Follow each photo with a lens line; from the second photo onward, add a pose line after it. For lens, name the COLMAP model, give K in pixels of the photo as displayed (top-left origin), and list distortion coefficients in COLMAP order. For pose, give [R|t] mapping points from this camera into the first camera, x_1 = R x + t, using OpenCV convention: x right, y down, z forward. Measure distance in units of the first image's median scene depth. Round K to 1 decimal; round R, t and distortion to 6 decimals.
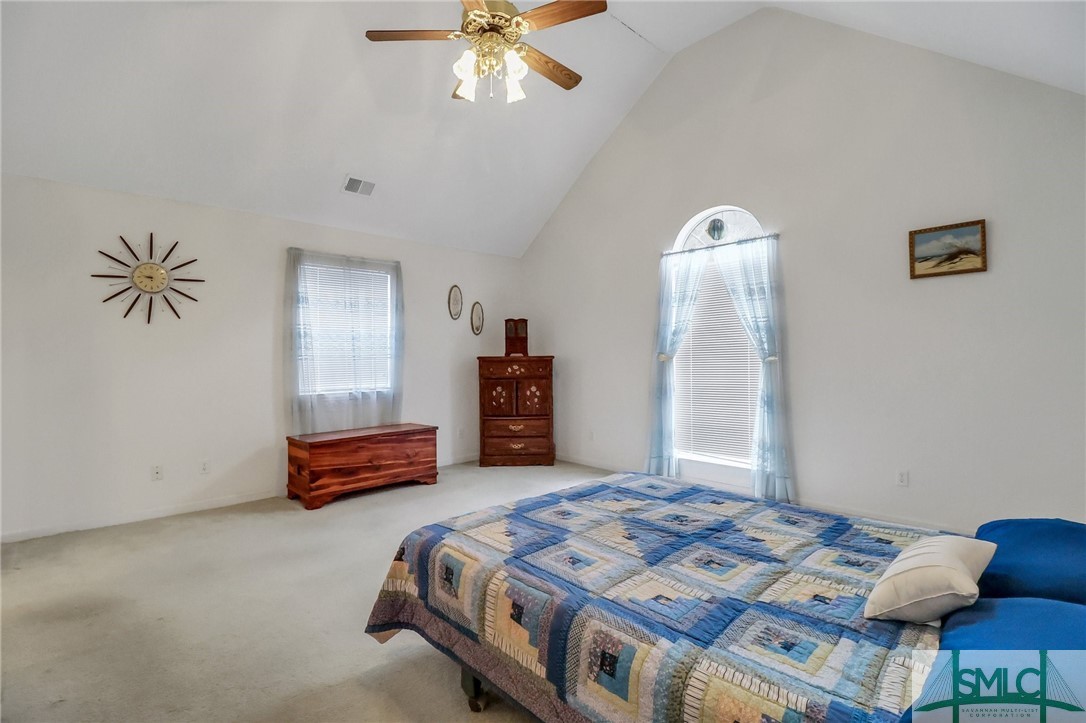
lens RADIAL K [[505.6, 0, 536.3], [0, 505.6, 360.4], [0, 0, 1]] dist [0.001183, -0.010361]
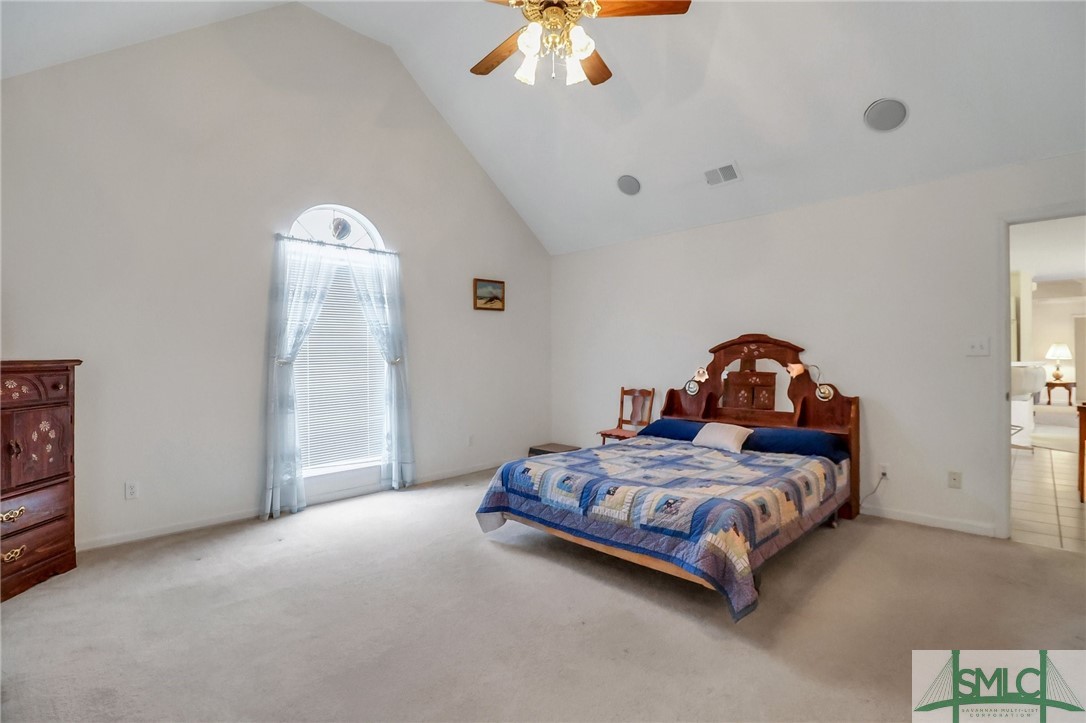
lens RADIAL K [[505.6, 0, 538.5], [0, 505.6, 355.1], [0, 0, 1]] dist [0.001183, -0.010361]
pose [[-0.017057, 0.010354, 0.999801, -0.616551], [0.013787, 0.999854, -0.010119, -0.002287], [-0.999759, 0.013611, -0.017197, 0.640727]]
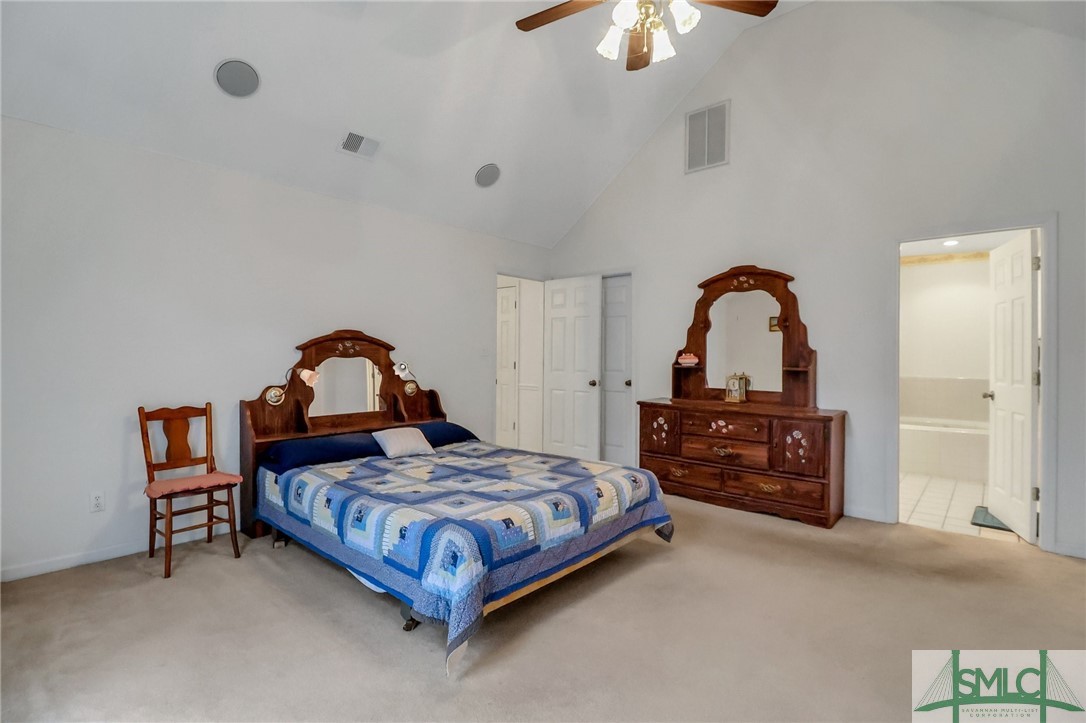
lens RADIAL K [[511.7, 0, 538.0], [0, 511.7, 356.5], [0, 0, 1]] dist [0.003267, 0.000098]
pose [[-0.996949, -0.001554, -0.078037, 0.095621], [-0.002614, 0.999906, 0.013481, -0.013664], [0.078008, 0.013644, -0.996859, 1.130299]]
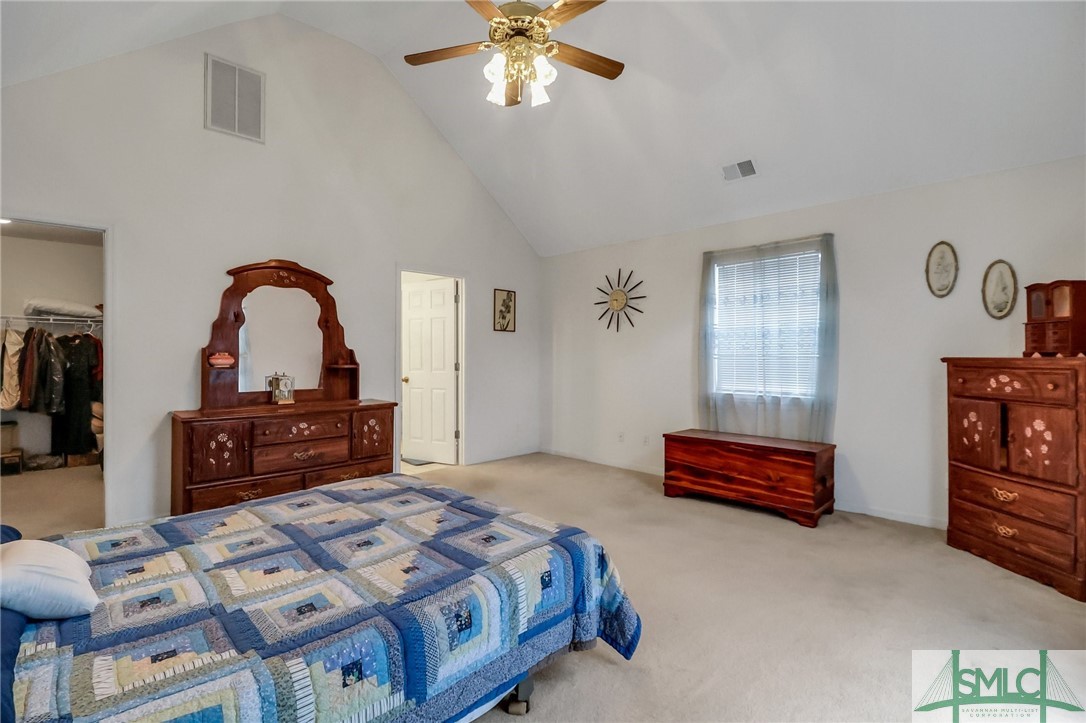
lens RADIAL K [[505.6, 0, 536.6], [0, 505.6, 357.8], [0, 0, 1]] dist [0.001183, -0.010361]
pose [[0.021664, 0.012770, -0.999684, 0.566703], [-0.008568, 0.999884, 0.012587, -0.012589], [0.999729, 0.008292, 0.021771, 0.618927]]
